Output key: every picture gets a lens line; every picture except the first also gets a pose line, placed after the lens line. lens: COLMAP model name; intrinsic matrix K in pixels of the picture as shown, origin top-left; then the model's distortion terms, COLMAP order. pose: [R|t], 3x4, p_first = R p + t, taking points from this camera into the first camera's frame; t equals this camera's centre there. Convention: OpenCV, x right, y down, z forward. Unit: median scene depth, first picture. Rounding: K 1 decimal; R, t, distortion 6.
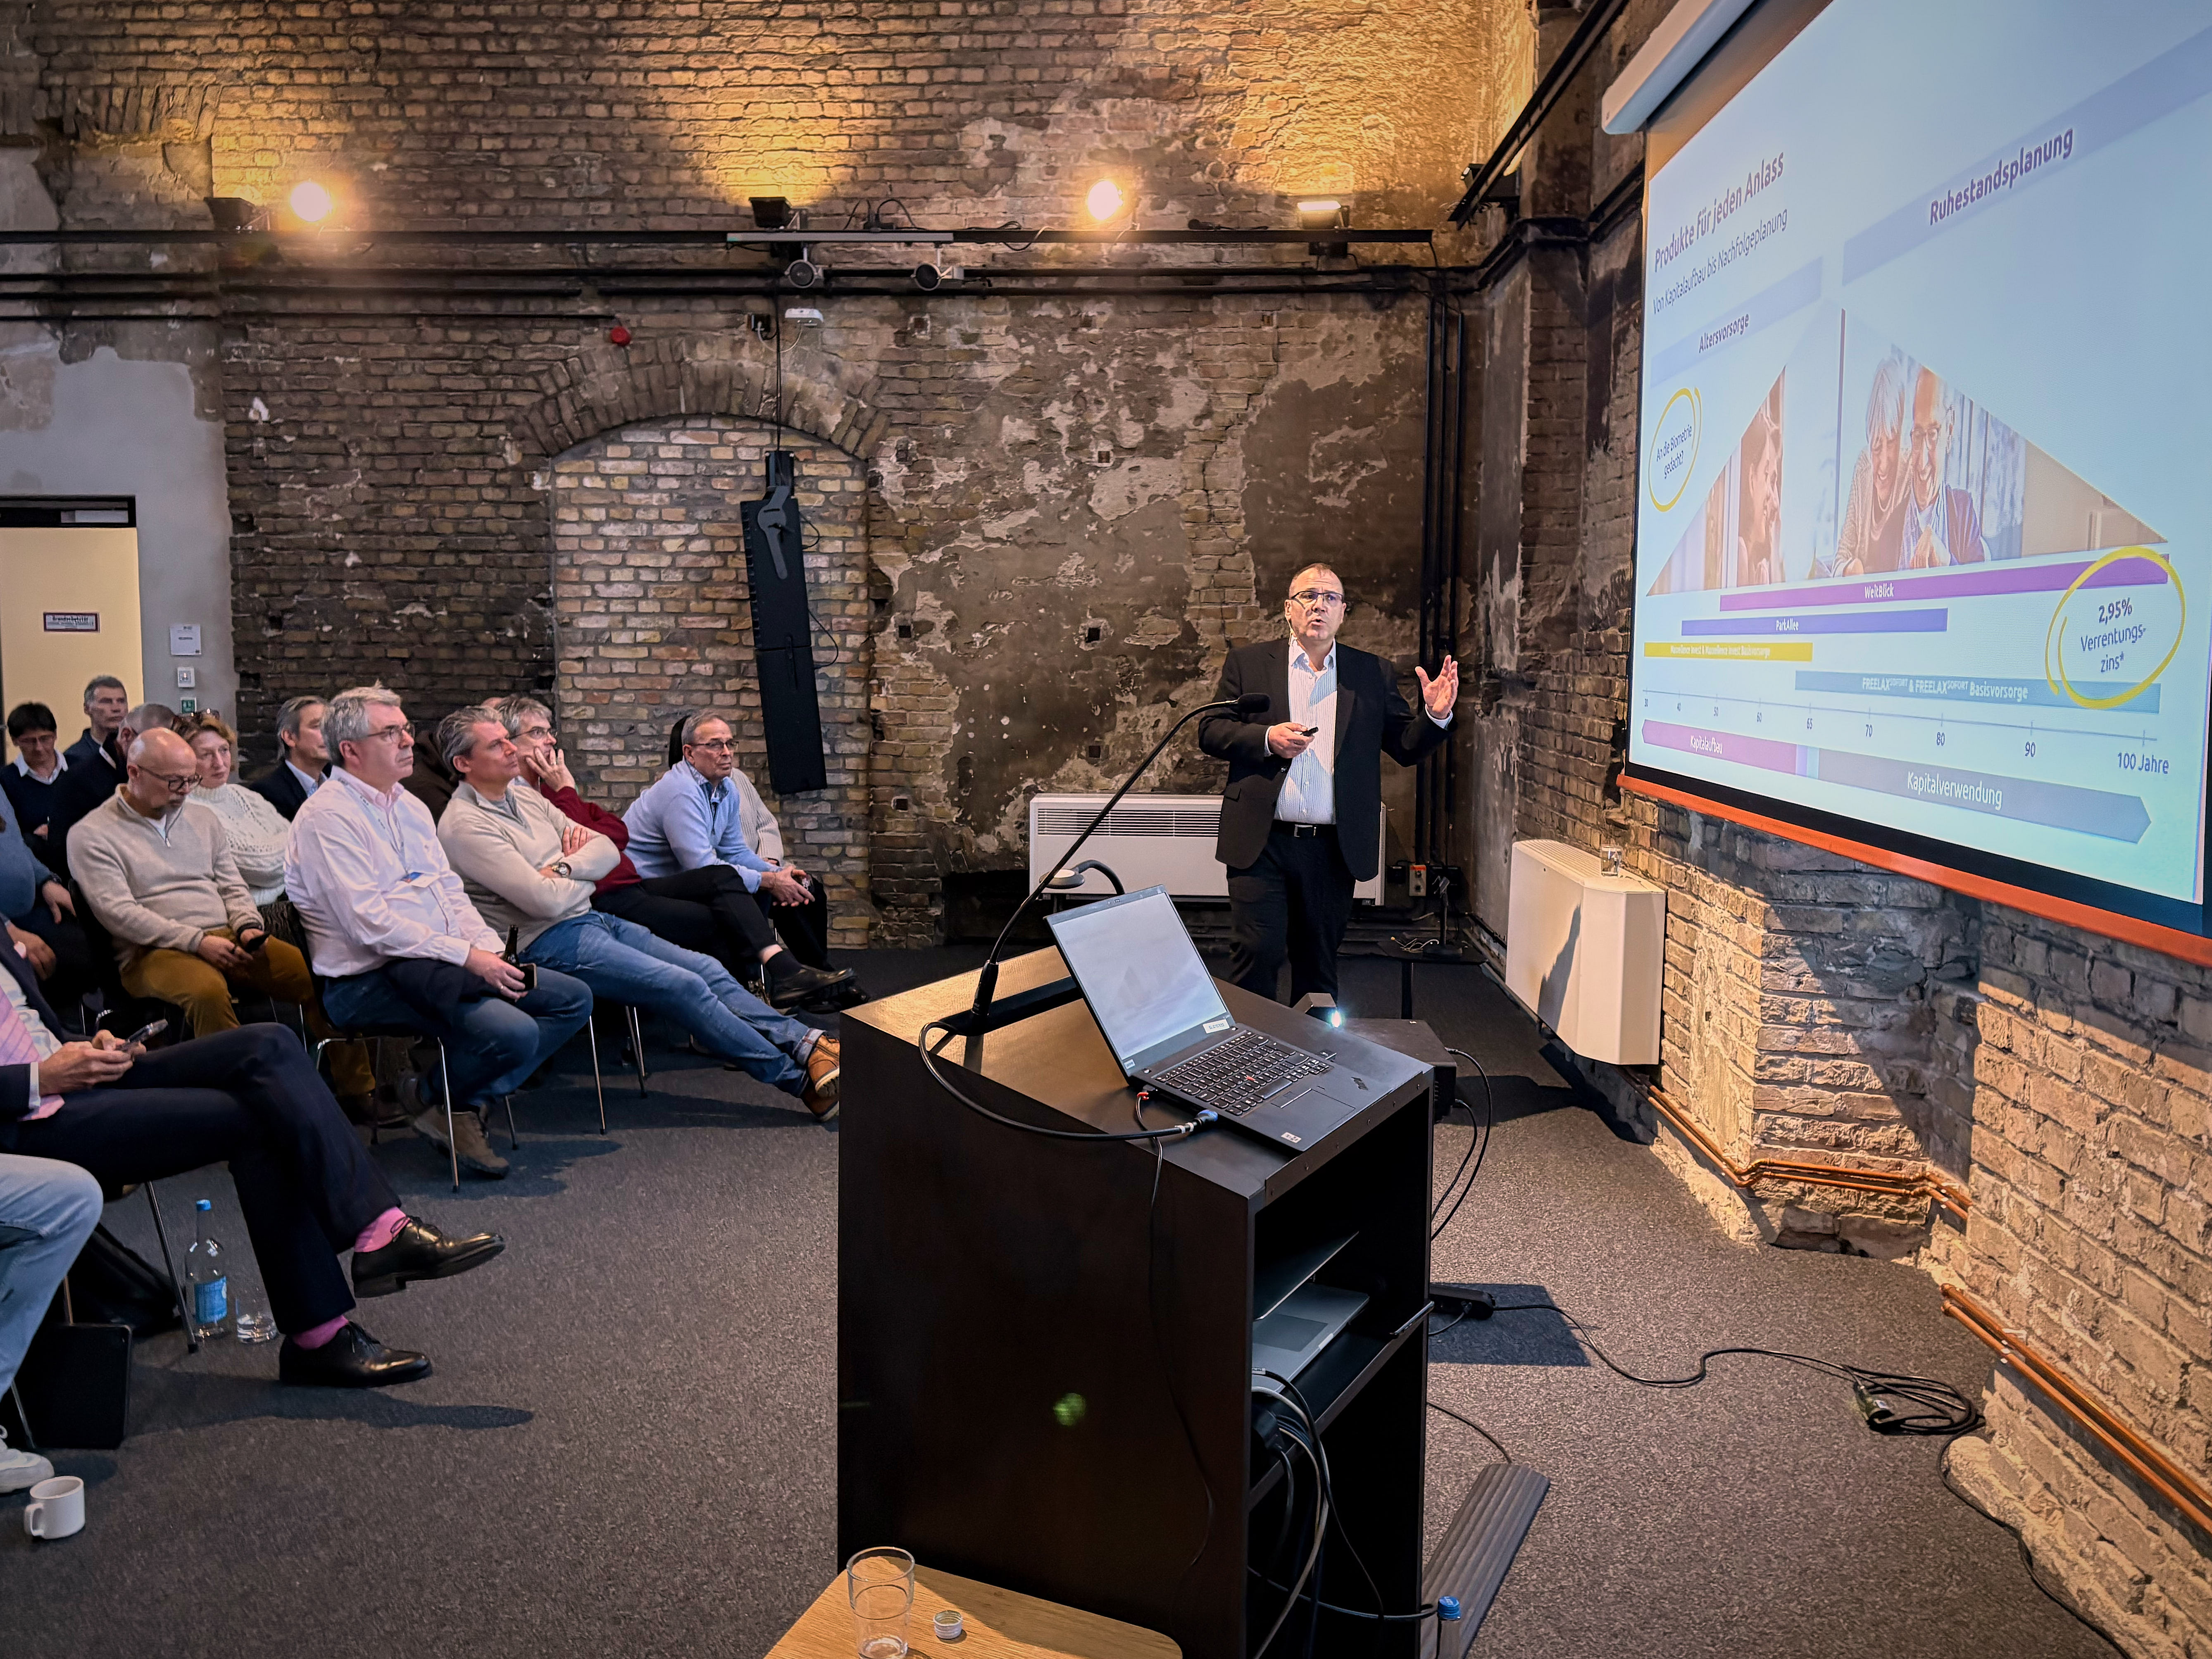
lens RADIAL K [[1783.8, 0, 1093.2], [0, 1783.8, 806.1], [0, 0, 1]] dist [0.010235, 0.004549]
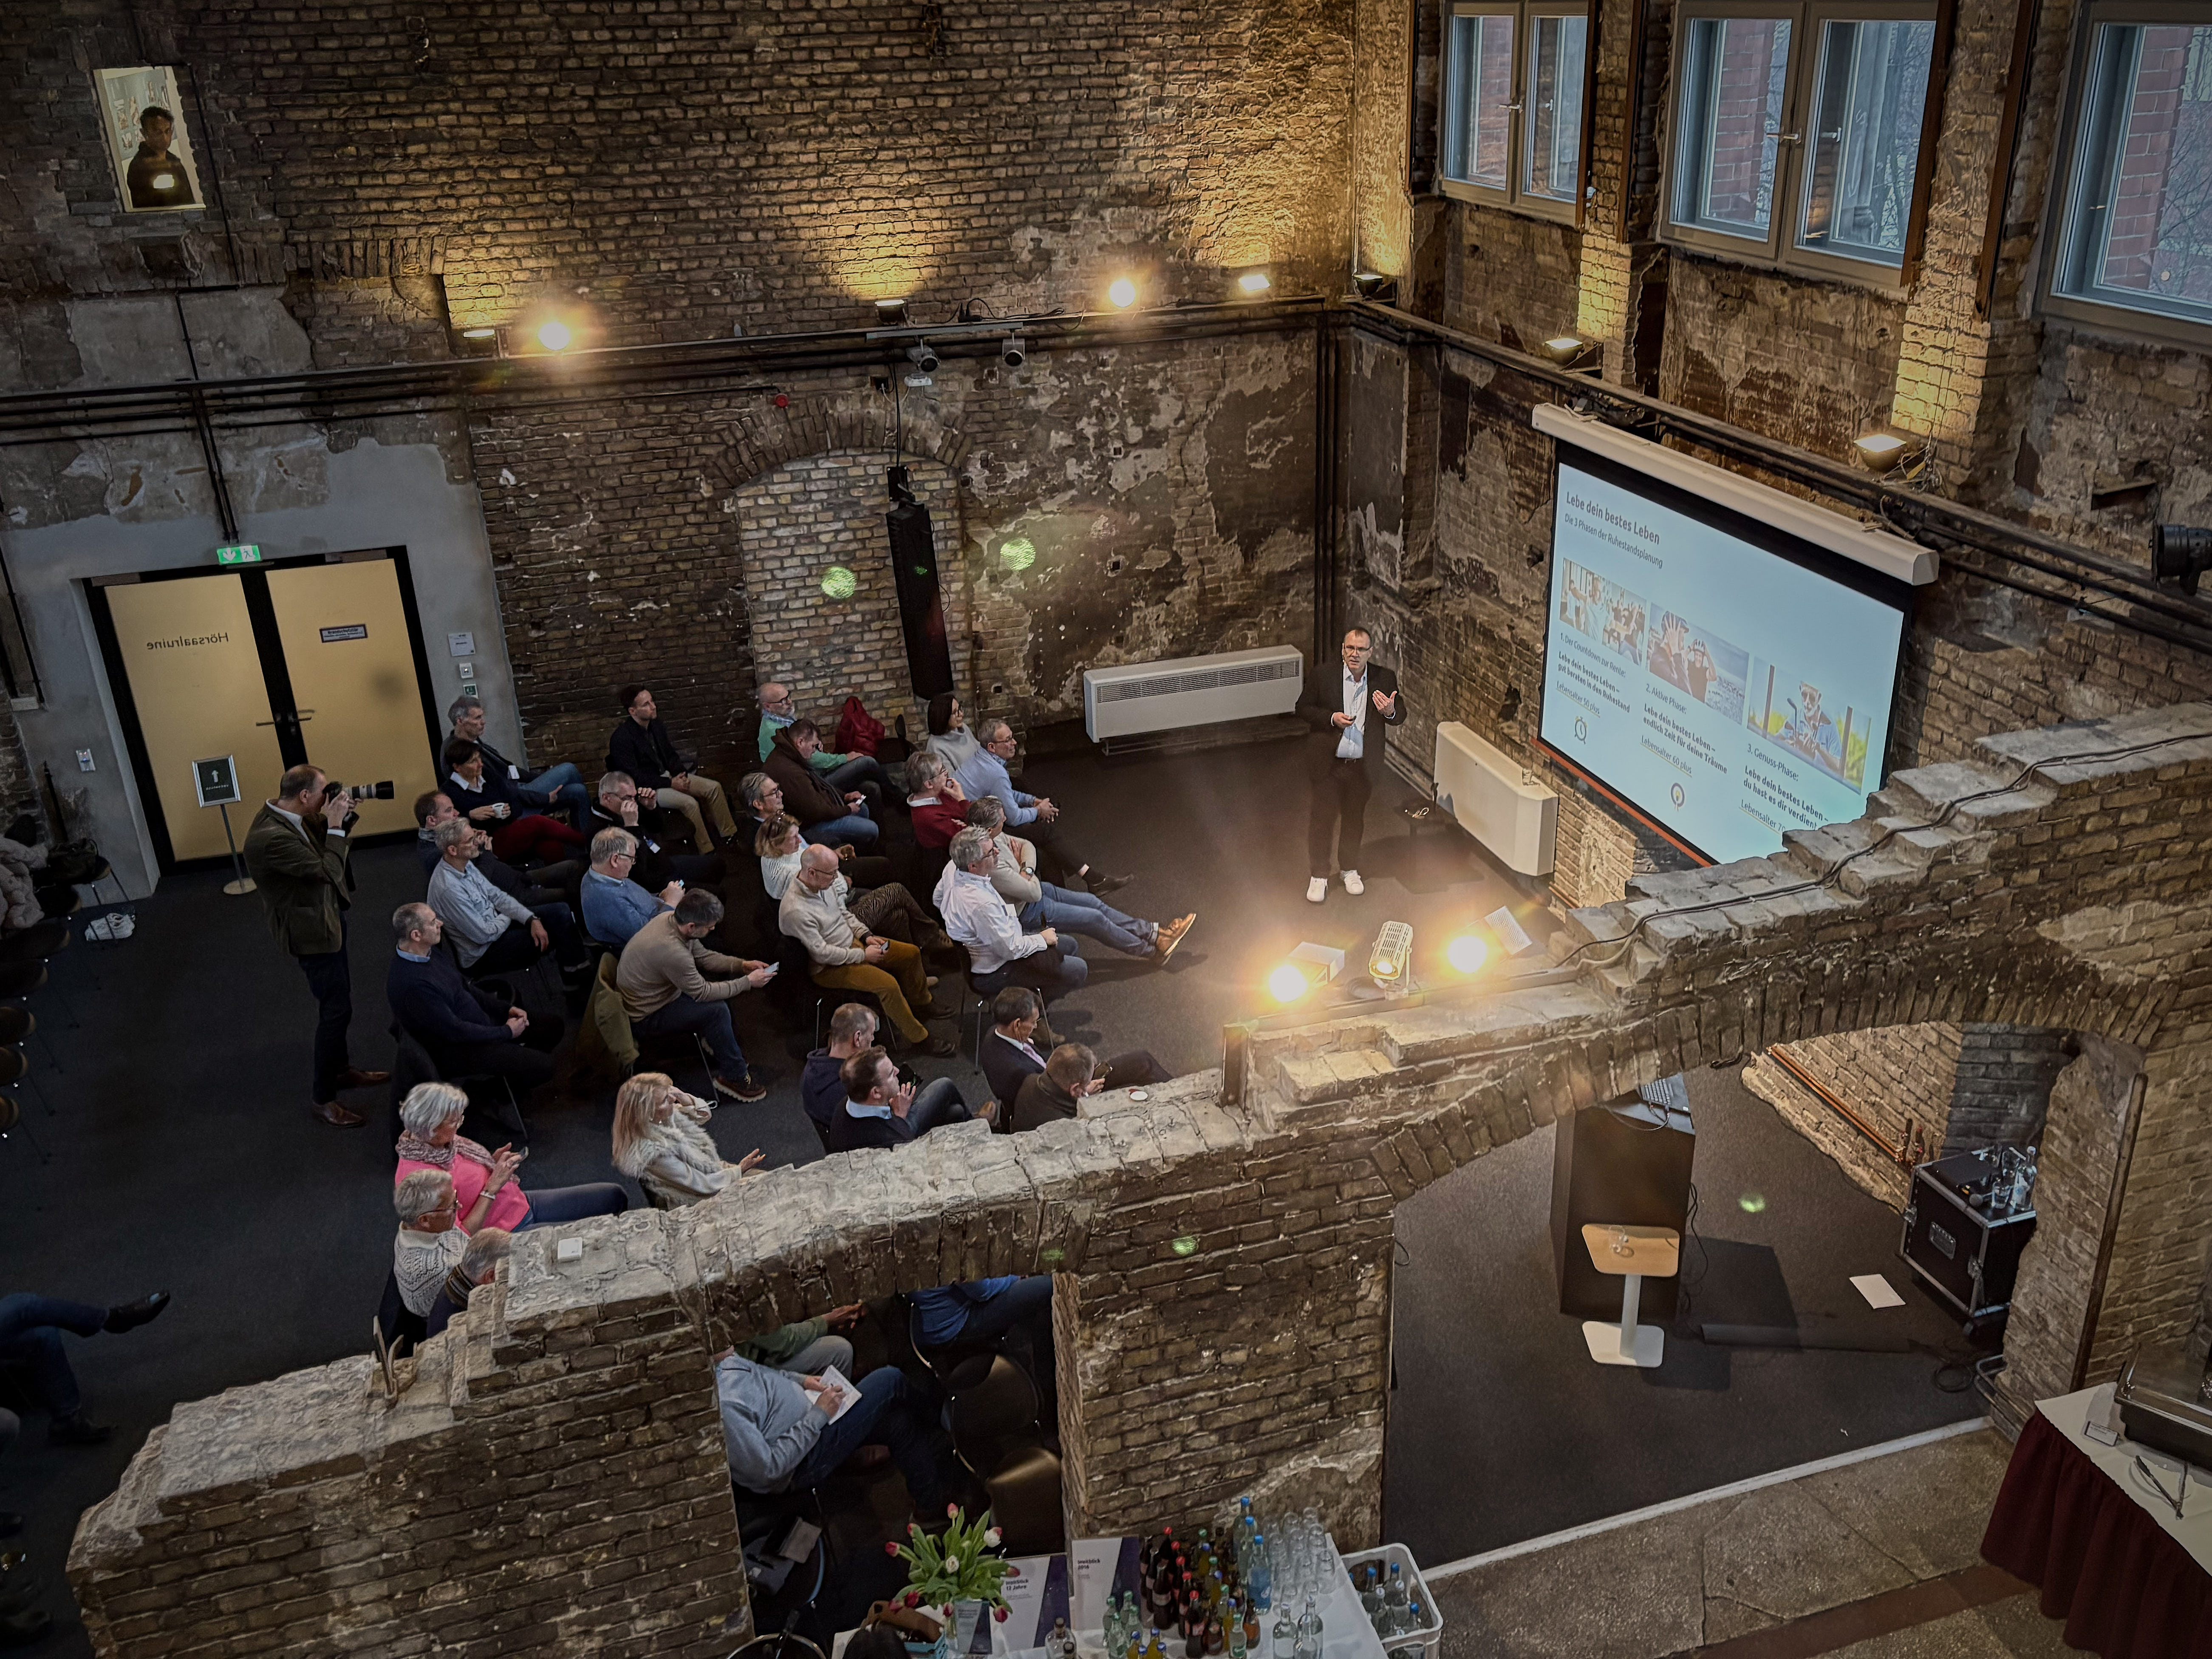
lens RADIAL K [[1854.9, 0, 1145.5], [0, 1854.9, 777.8], [0, 0, 1]] dist [0.018058, 0.009295]
pose [[0.939563, -0.165128, 0.299924, -0.482729], [0.064530, 0.945715, 0.318527, -0.430002], [-0.336240, -0.279922, 0.899214, -0.480324]]
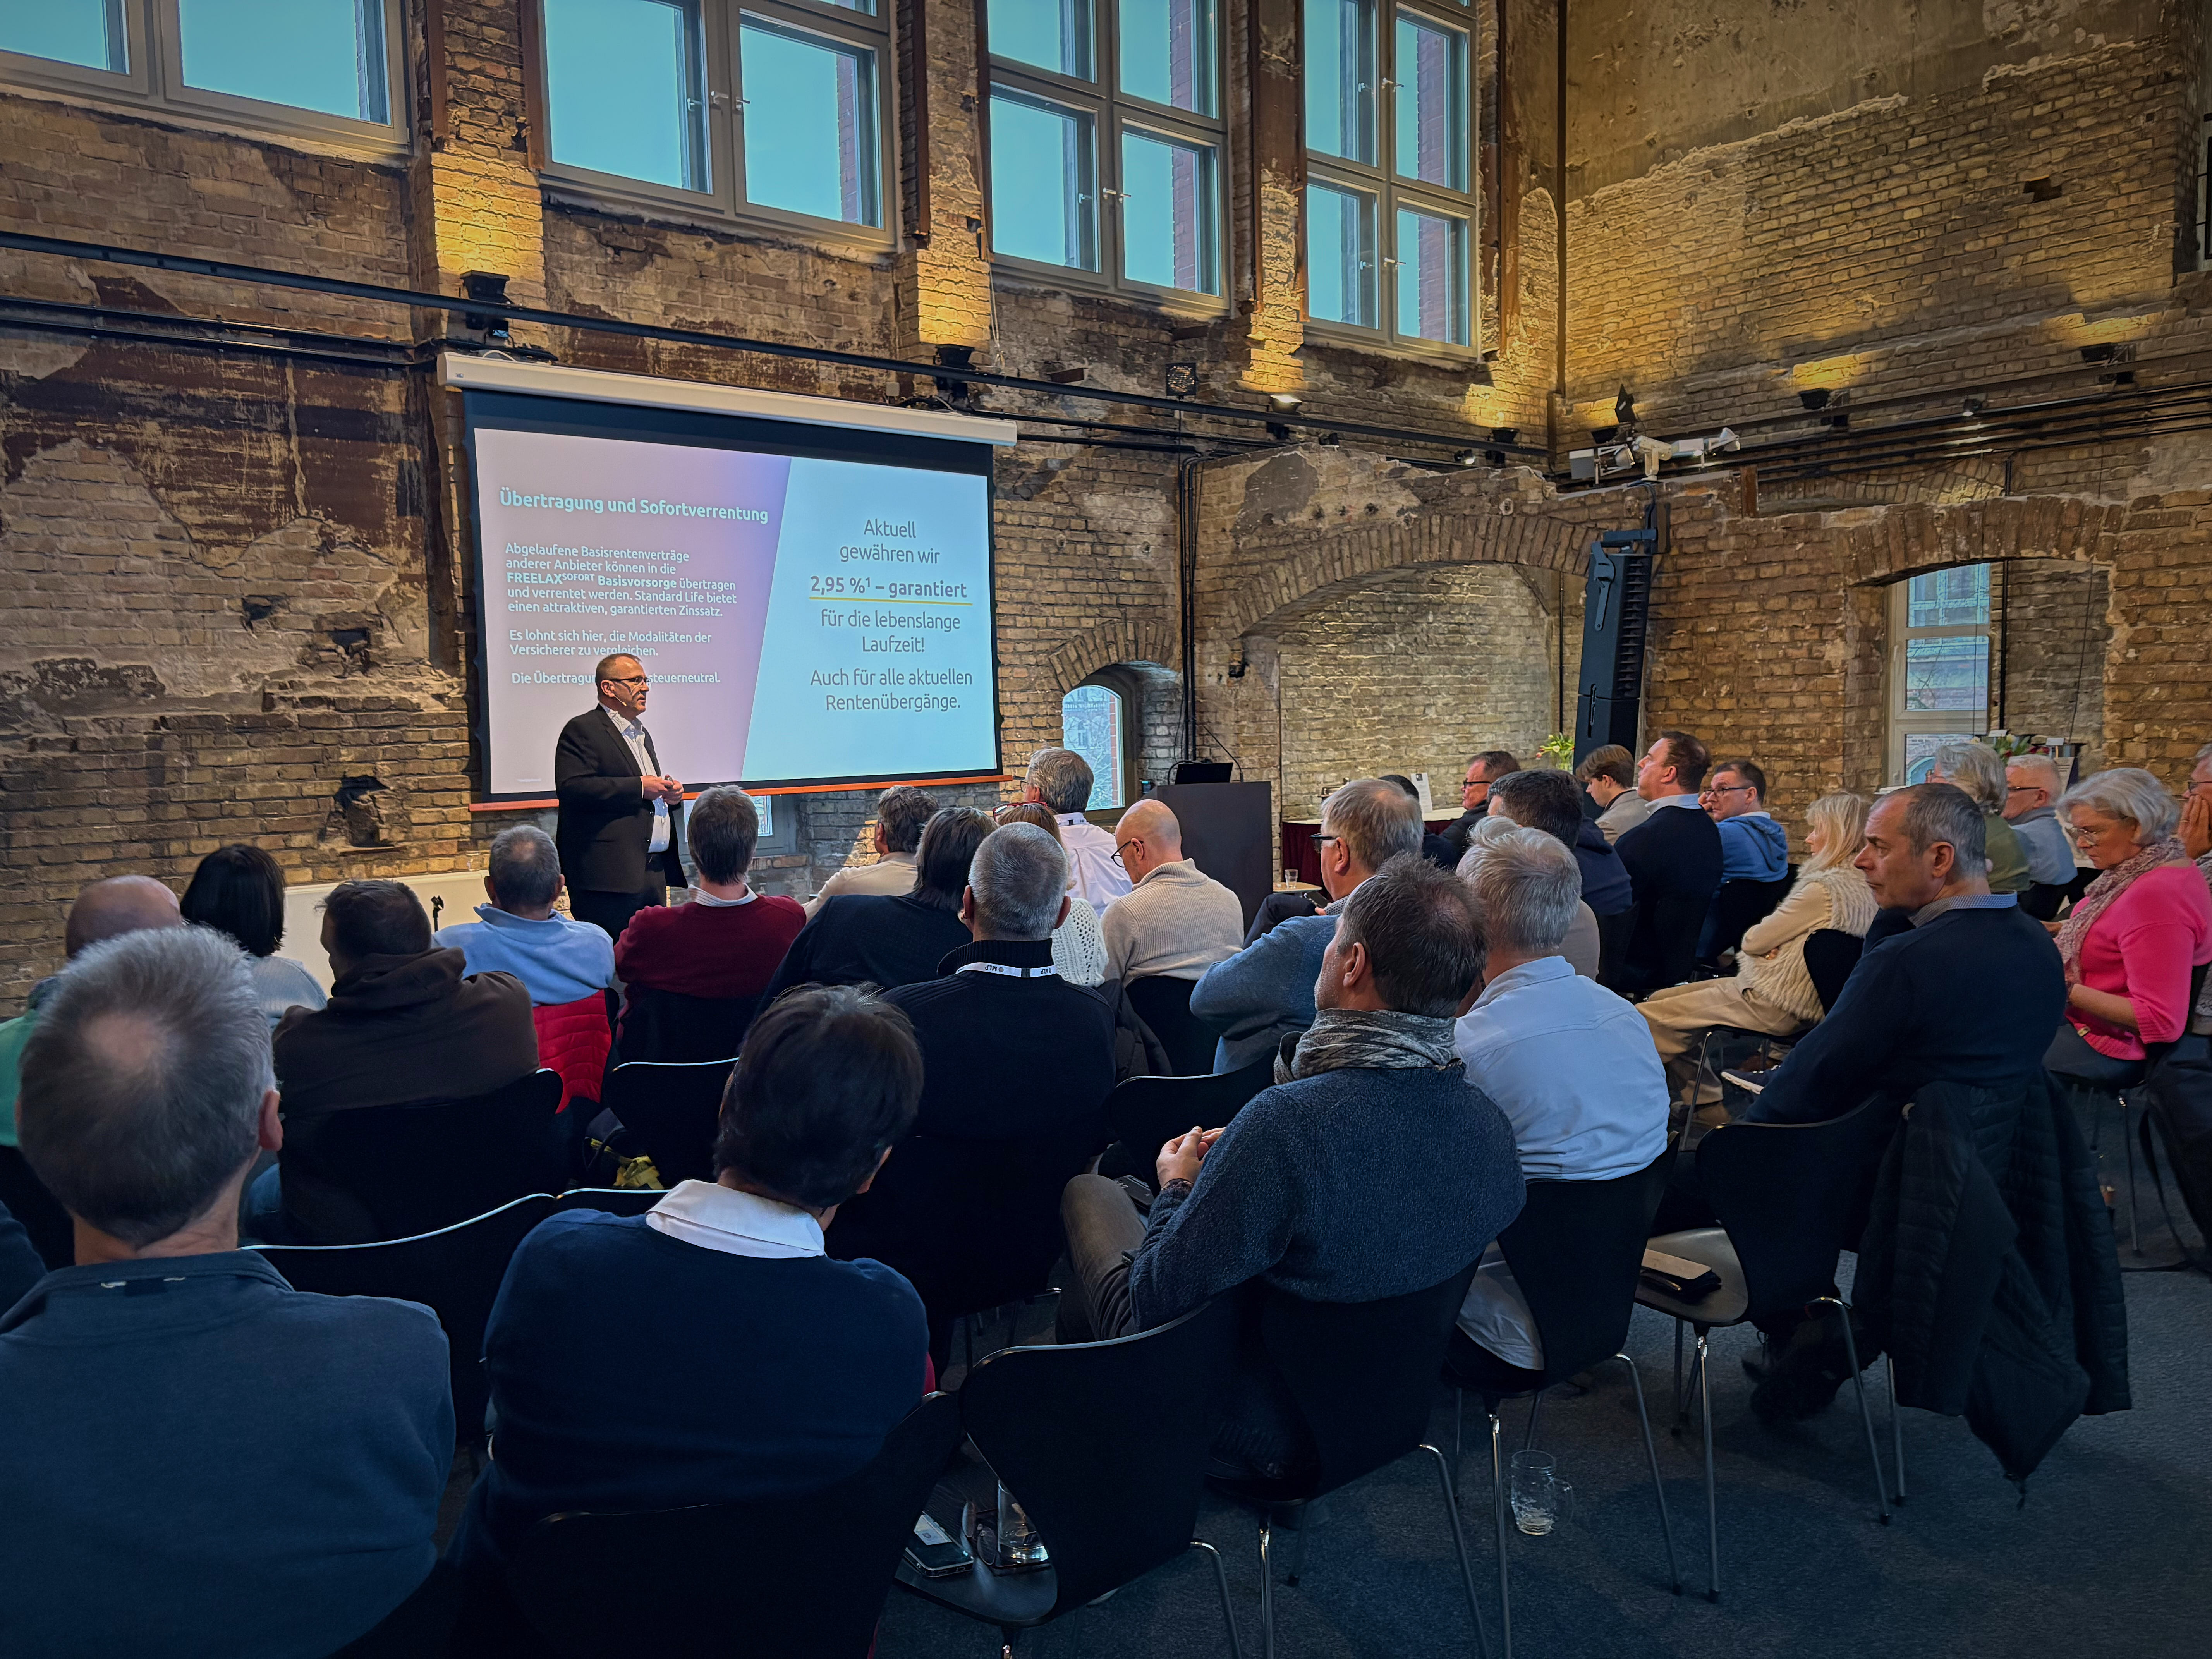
lens RADIAL K [[1670.3, 0, 1100.2], [0, 1670.3, 846.1], [0, 0, 1]] dist [0.048599, -0.053220]
pose [[-0.689644, -0.049259, 0.722471, -0.719815], [0.083013, 0.985729, 0.146450, -0.095568], [-0.719375, 0.160973, -0.675713, 1.020892]]
